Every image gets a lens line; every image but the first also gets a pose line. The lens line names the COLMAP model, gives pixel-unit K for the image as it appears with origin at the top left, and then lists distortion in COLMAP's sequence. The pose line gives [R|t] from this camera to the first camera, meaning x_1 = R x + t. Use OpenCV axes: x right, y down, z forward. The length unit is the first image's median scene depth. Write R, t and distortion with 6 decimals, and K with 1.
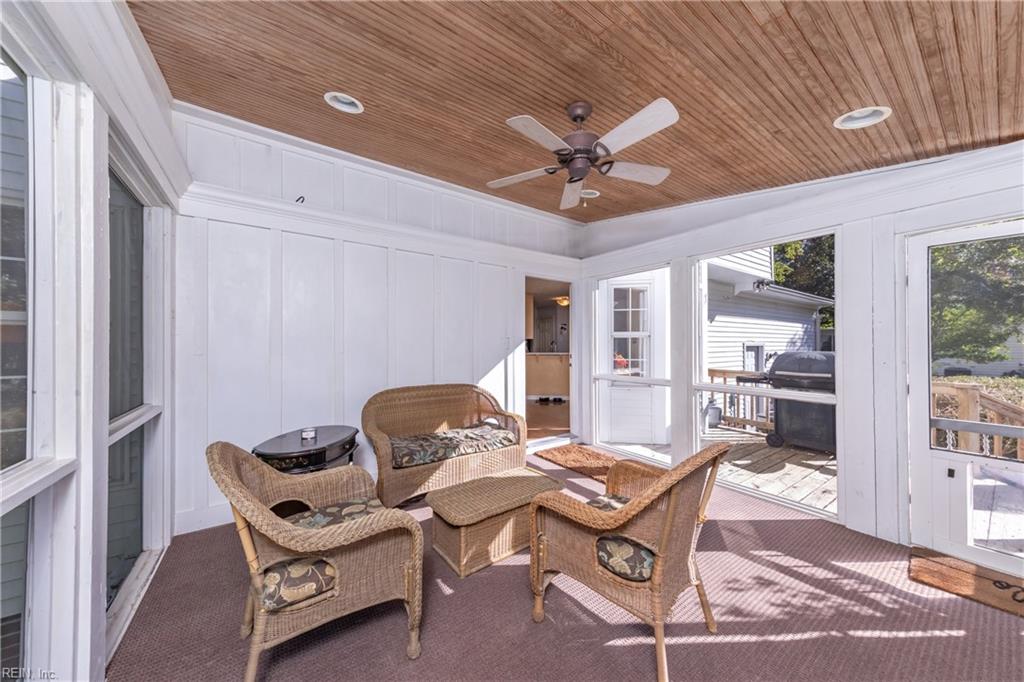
lens RADIAL K [[323.8, 0, 508.1], [0, 323.8, 344.2], [0, 0, 1]] dist [0.000587, 0.000018]
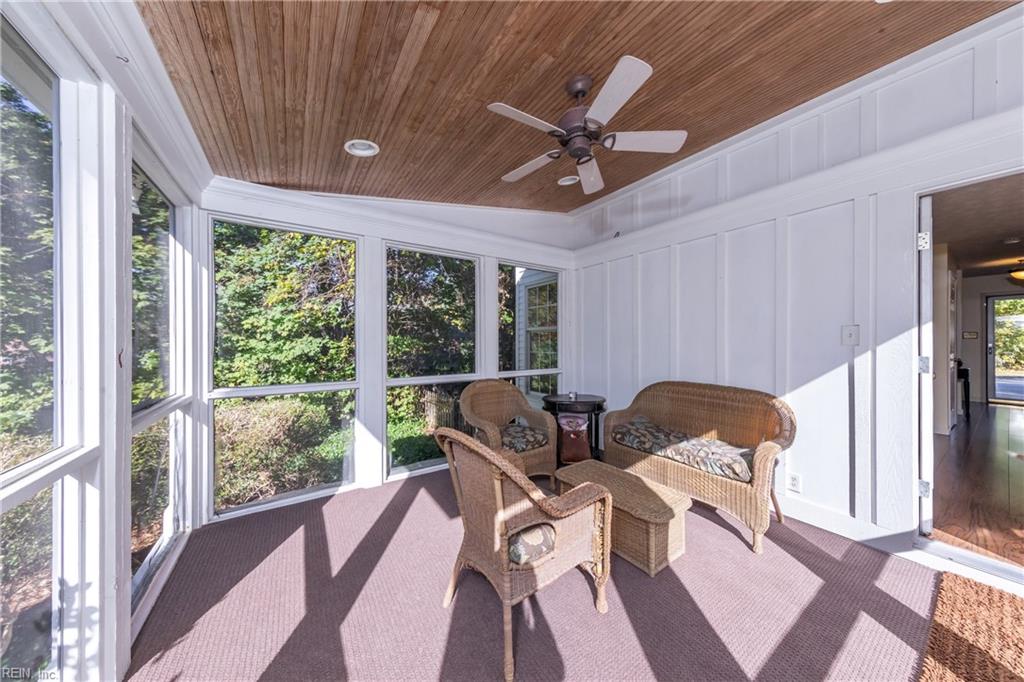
lens RADIAL K [[323.8, 0, 507.4], [0, 323.8, 339.9], [0, 0, 1]] dist [0.000587, 0.000018]
pose [[-0.009504, 0.004509, -0.999945, 0.740481], [0.010747, 0.999933, 0.004406, -0.004758], [0.999897, -0.010704, -0.009552, 0.520123]]
